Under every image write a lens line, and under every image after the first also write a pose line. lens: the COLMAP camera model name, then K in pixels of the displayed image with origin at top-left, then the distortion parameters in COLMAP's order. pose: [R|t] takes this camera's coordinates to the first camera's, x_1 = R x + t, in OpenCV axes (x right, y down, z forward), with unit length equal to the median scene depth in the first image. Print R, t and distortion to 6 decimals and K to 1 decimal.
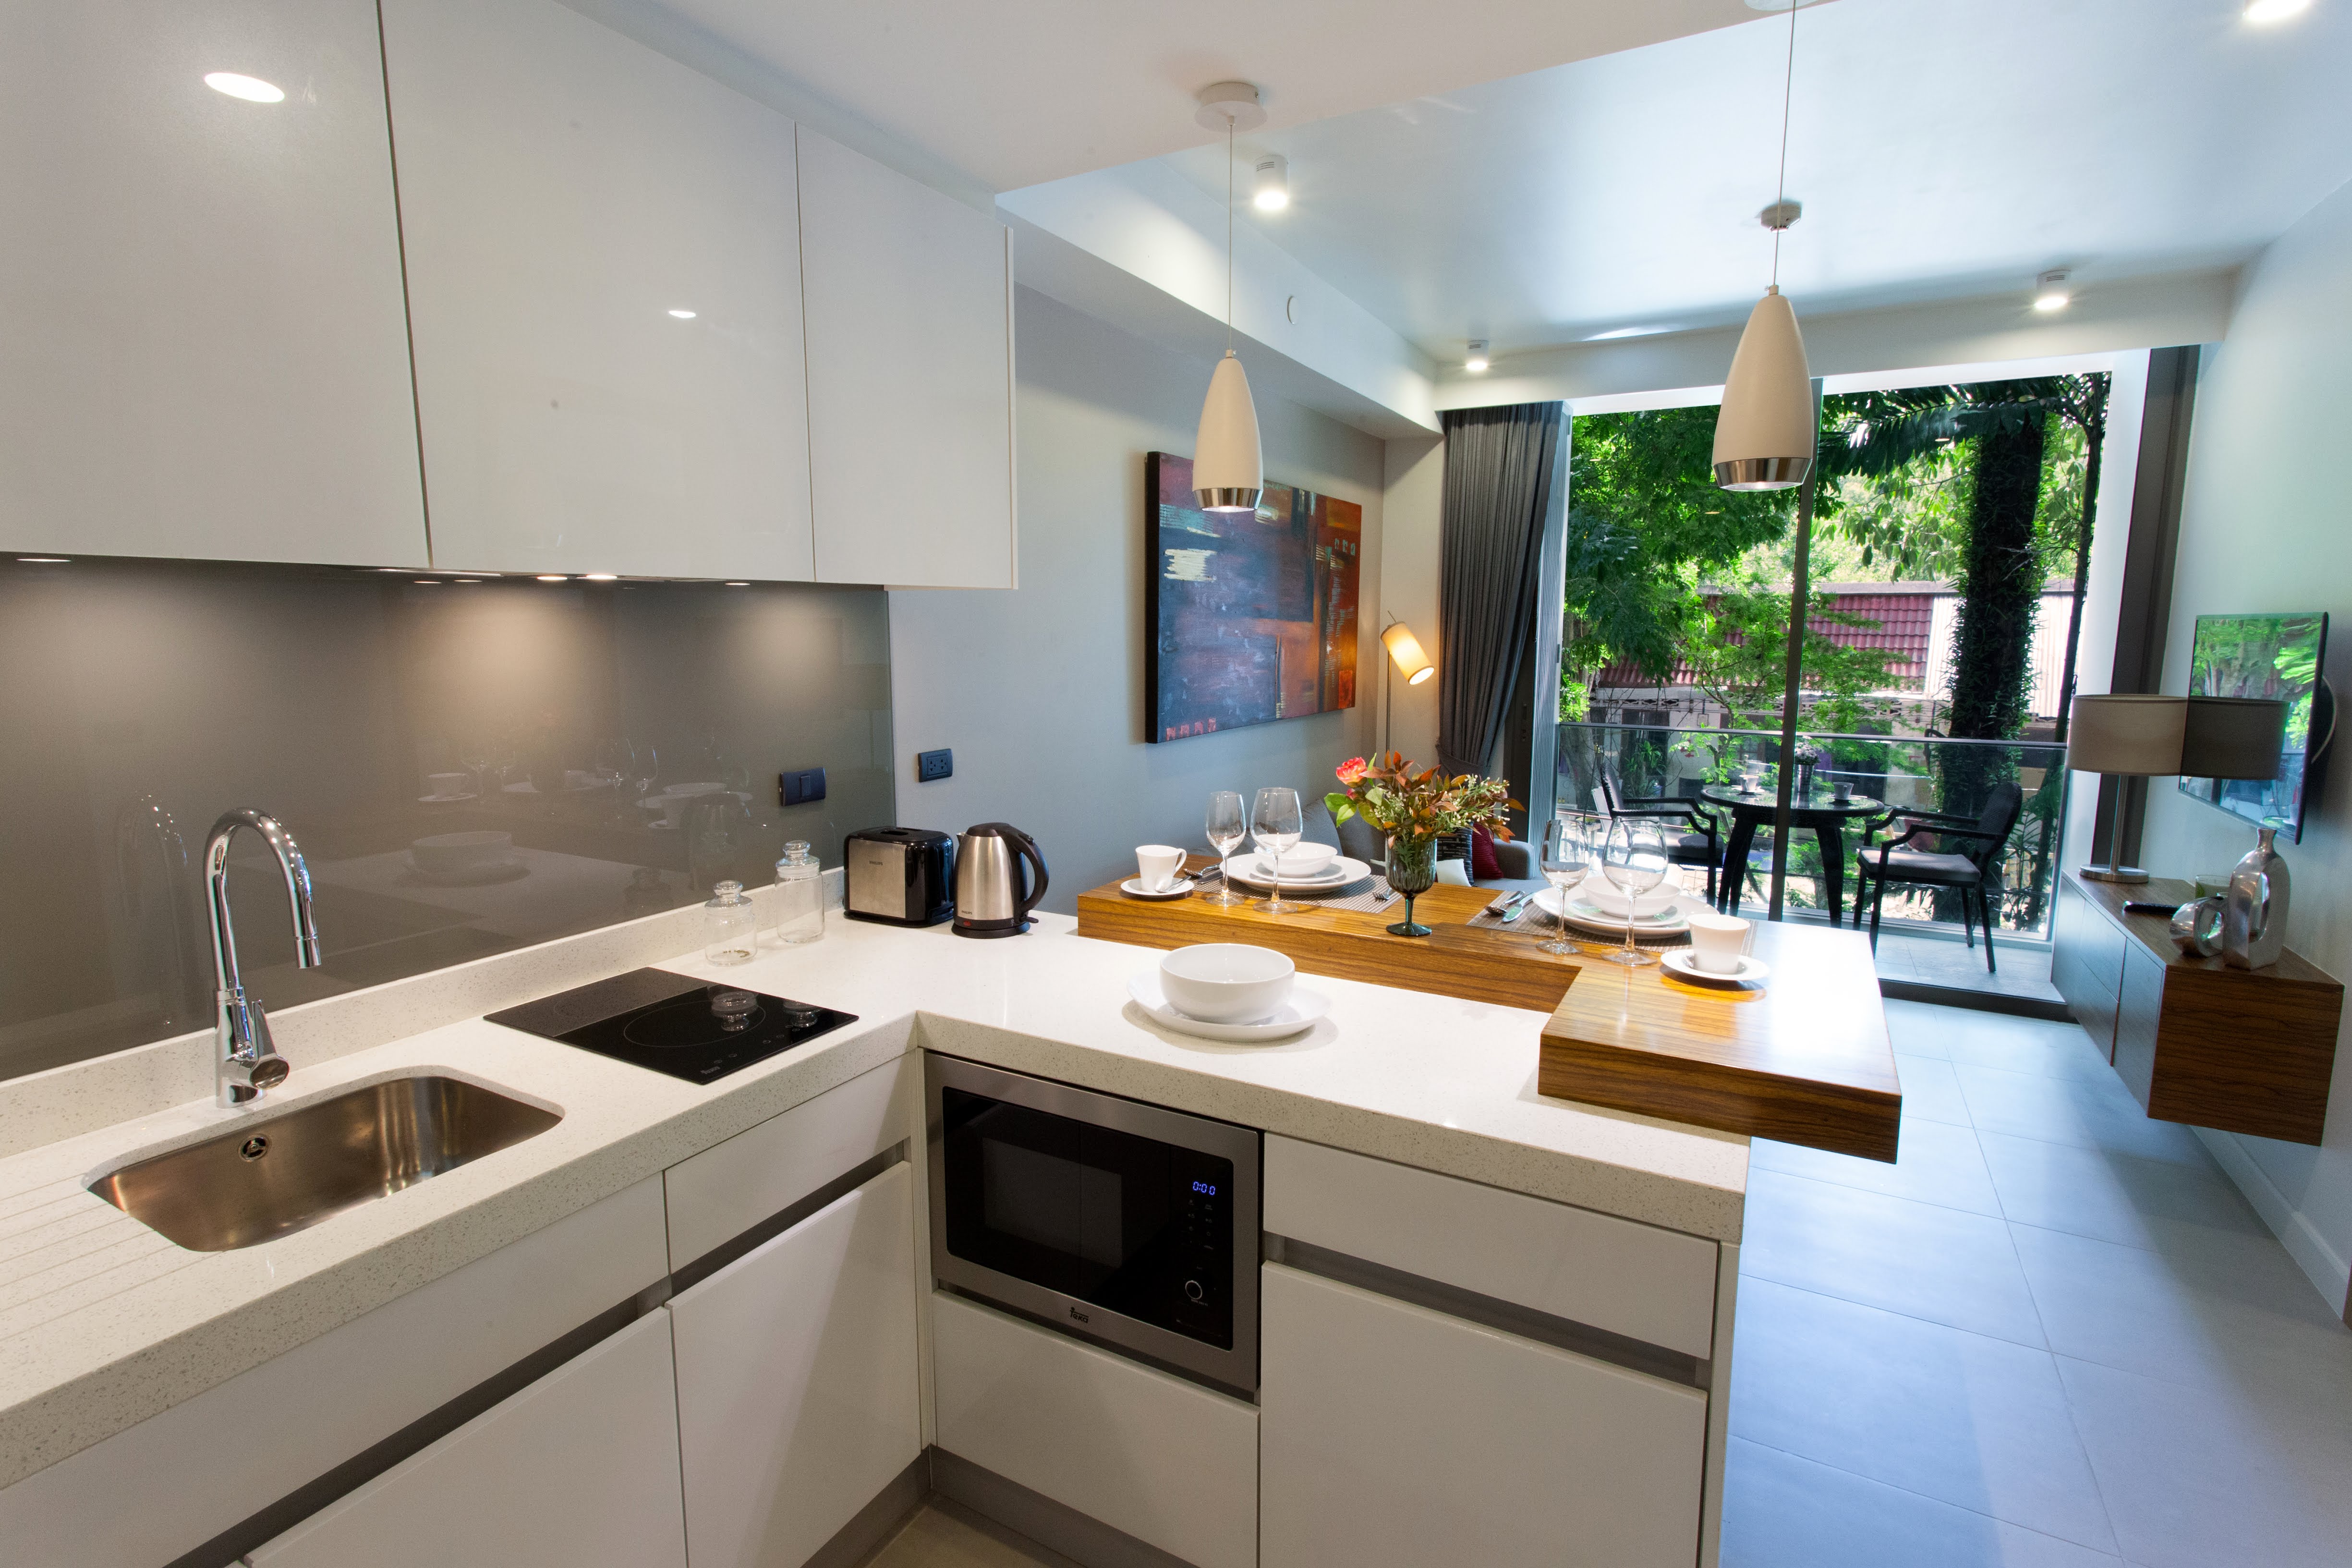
lens RADIAL K [[1119.6, 0, 1179.6], [0, 1119.6, 776.3], [0, 0, 1]] dist [0.000681, -0.000055]
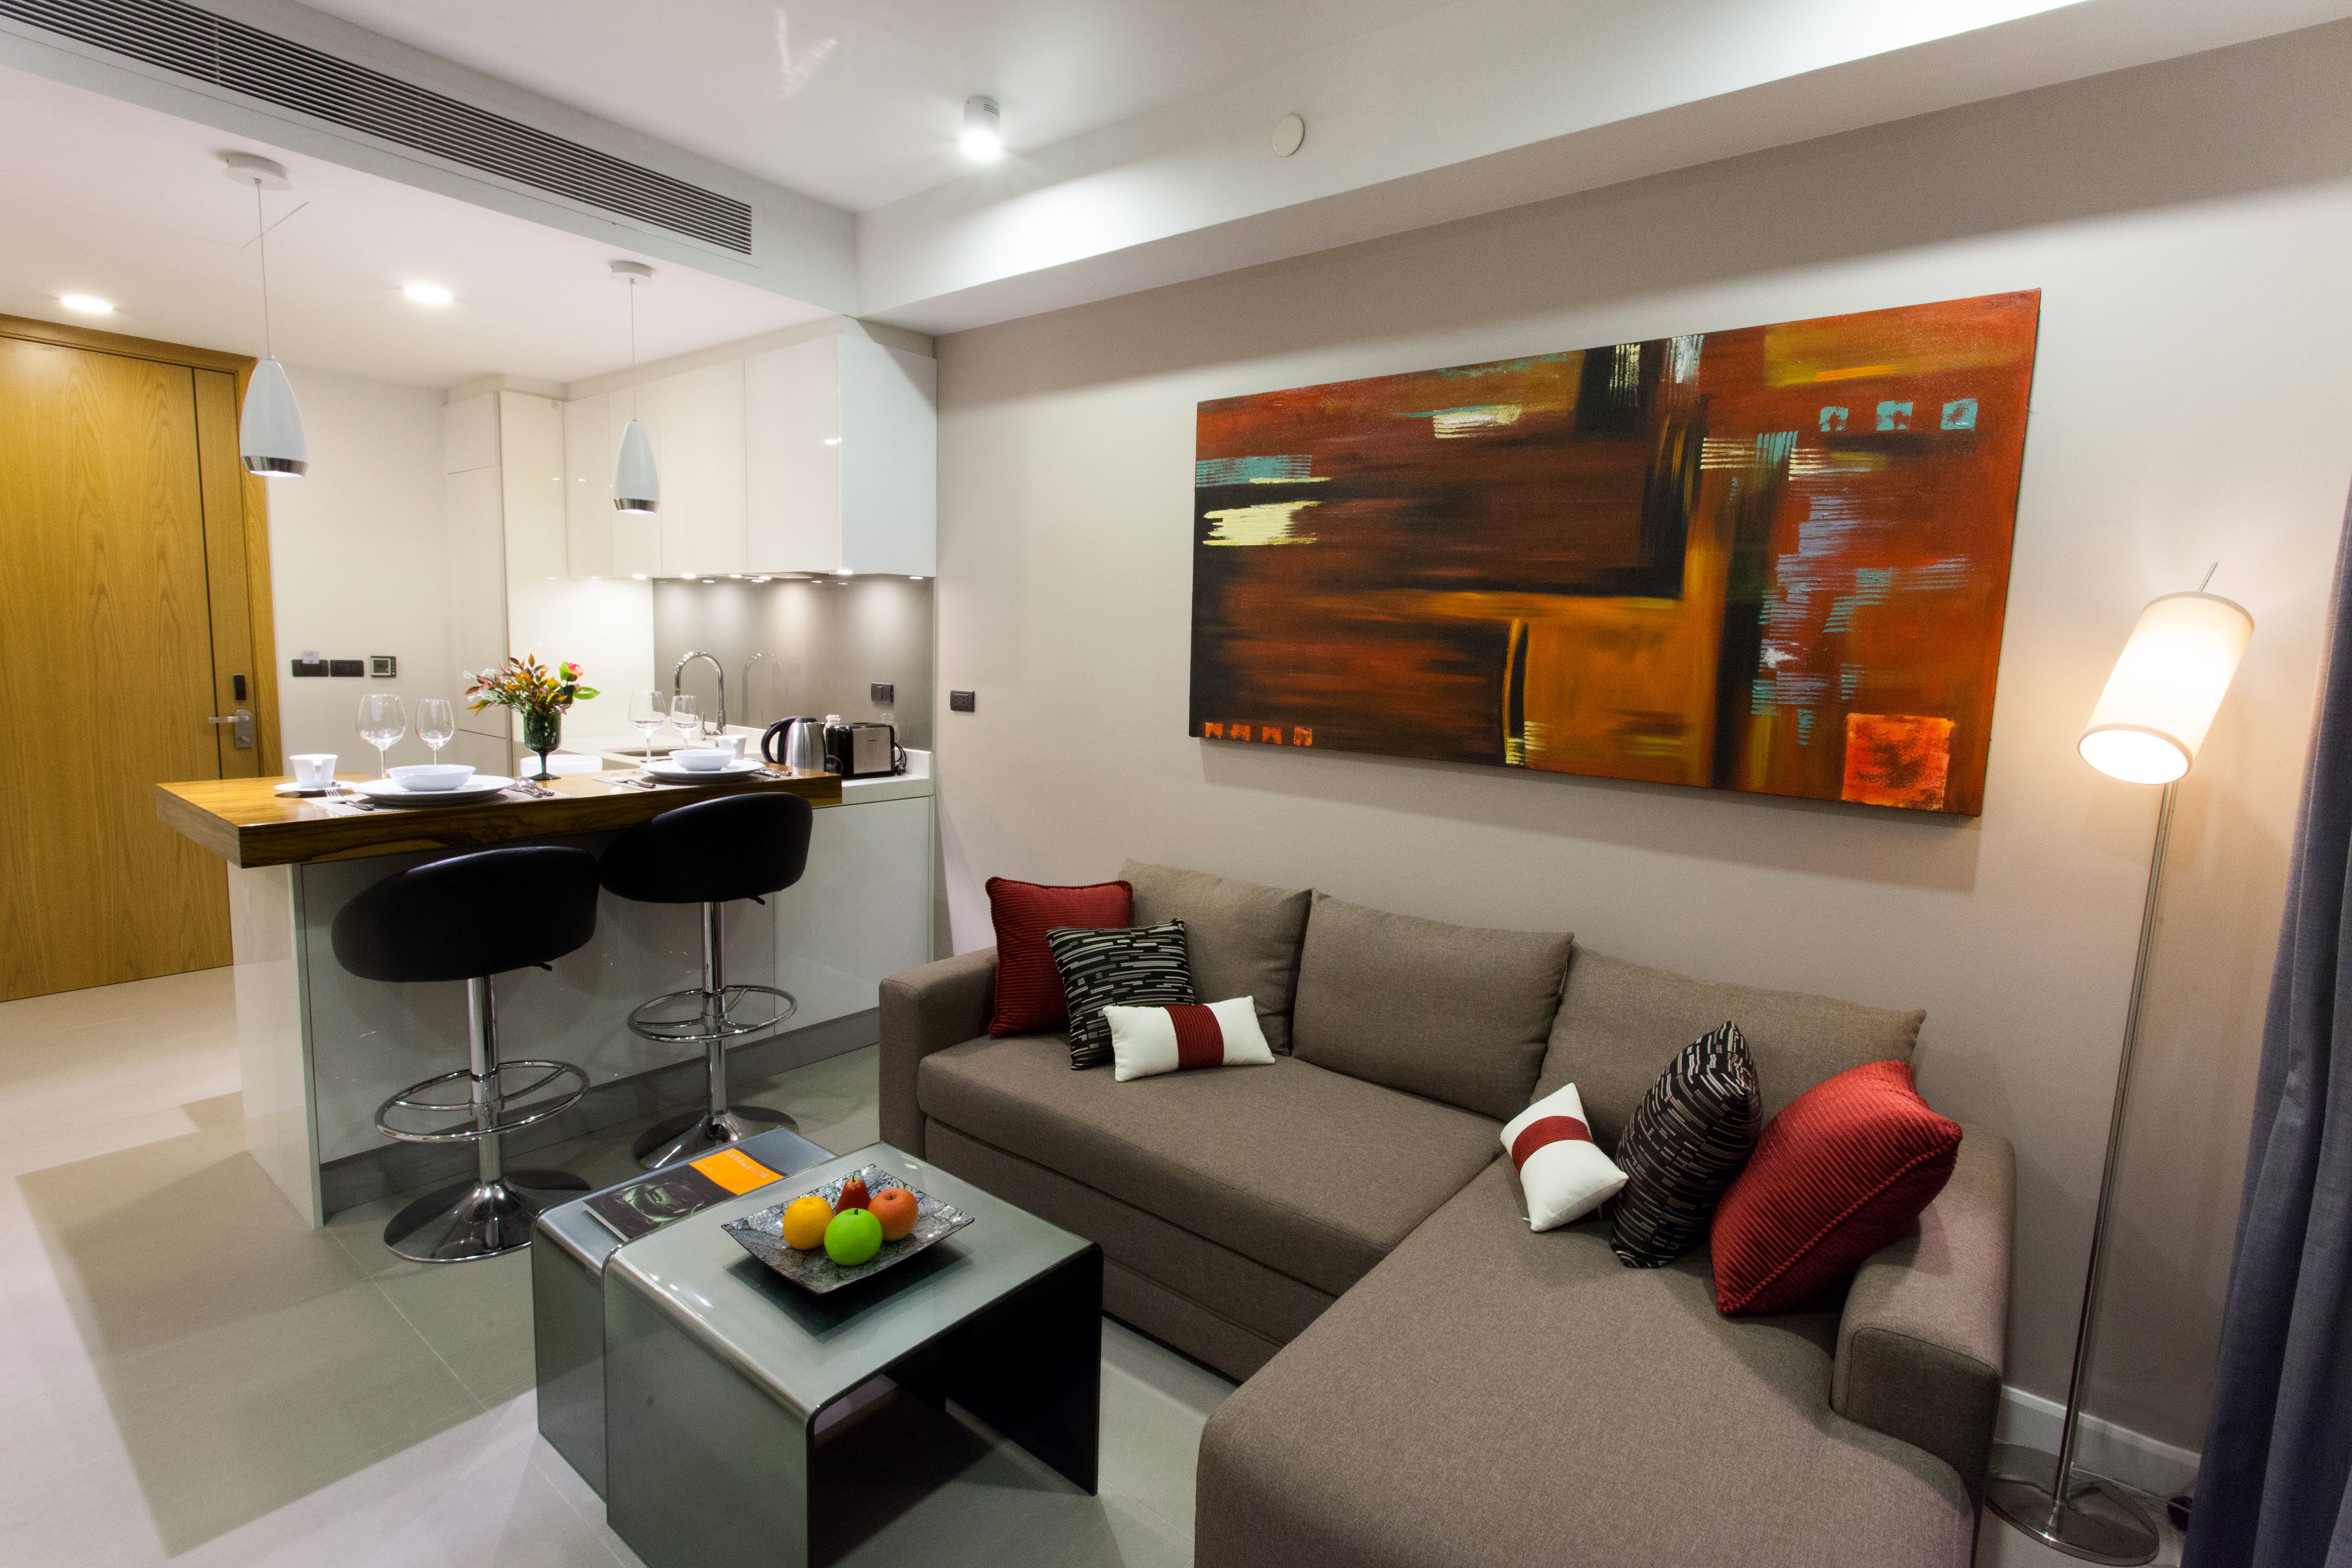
lens RADIAL K [[1119.6, 0, 1179.6], [0, 1119.6, 776.3], [0, 0, 1]] dist [0.000681, -0.000055]
pose [[-0.159923, 0.111308, -0.980834, 0.629404], [-0.170380, 0.975597, 0.138494, -0.089441], [0.972314, 0.189263, -0.137056, 0.841449]]
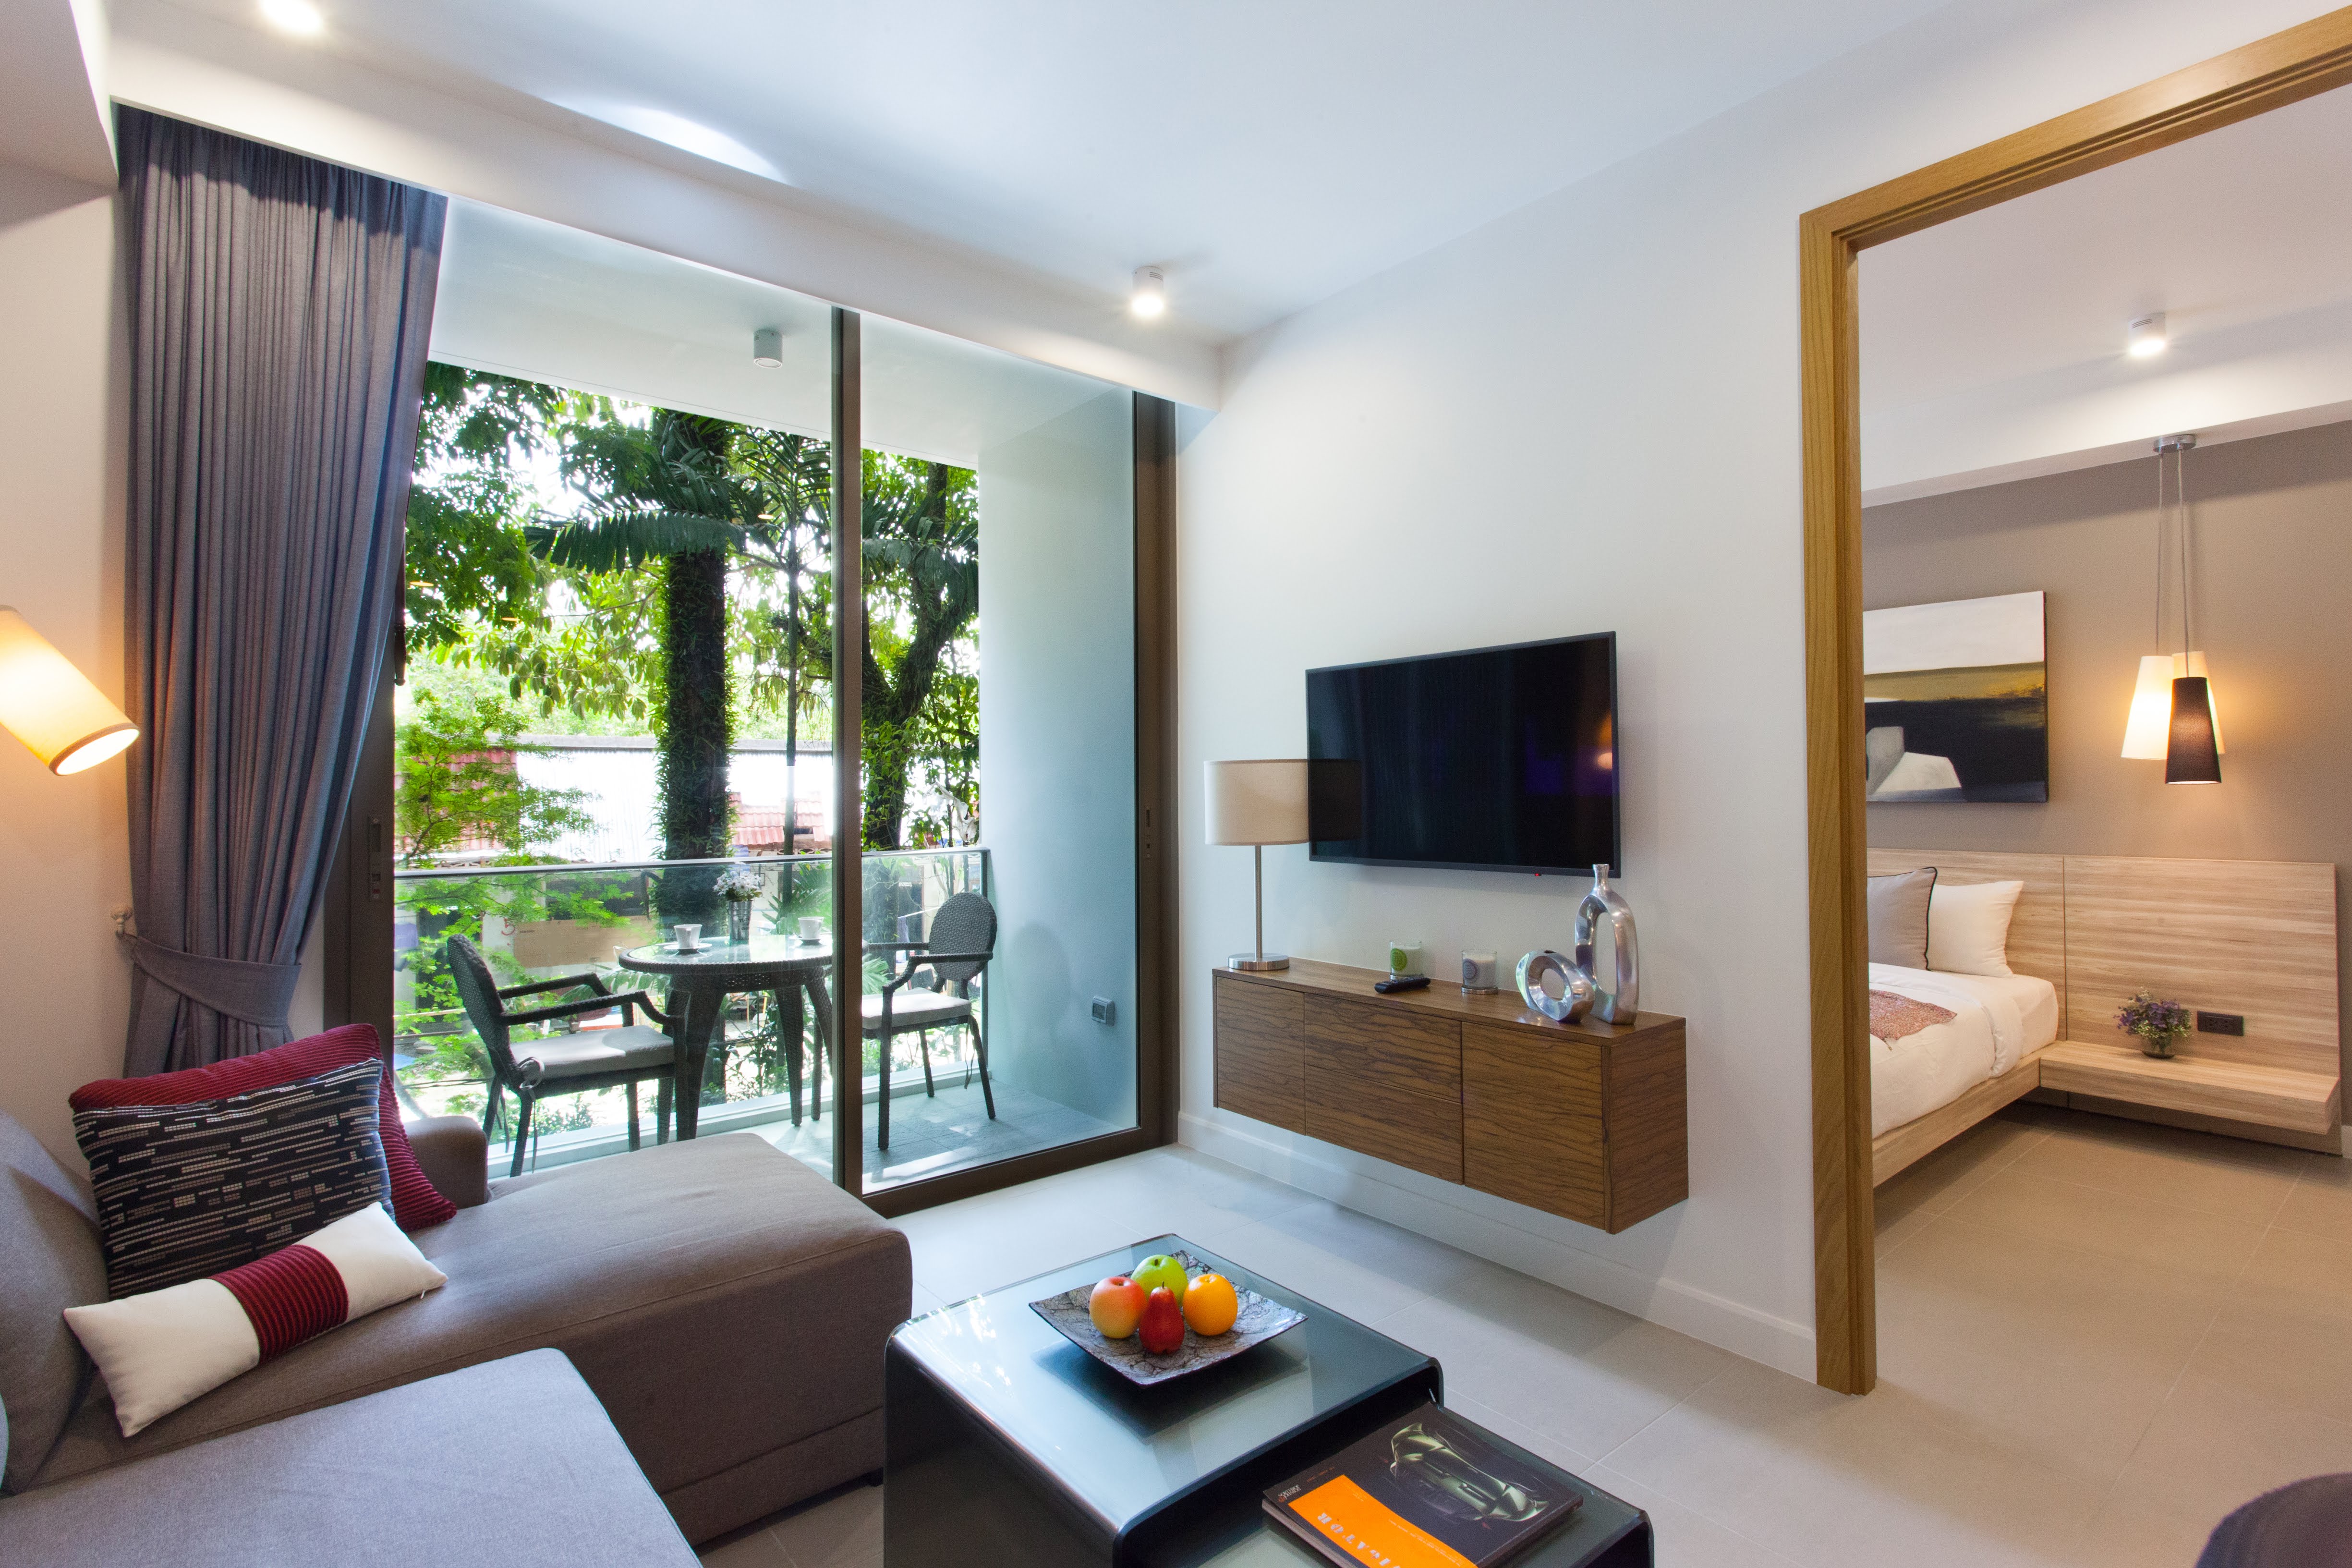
lens RADIAL K [[1107.7, 0, 1171.4], [0, 1107.7, 773.1], [0, 0, 1]] dist [-0.010594, -0.000058]
pose [[0.371799, 0.013322, 0.928218, 0.005653], [0.133833, 0.988682, -0.067797, -0.007234], [-0.918616, 0.149433, 0.365808, 0.572864]]
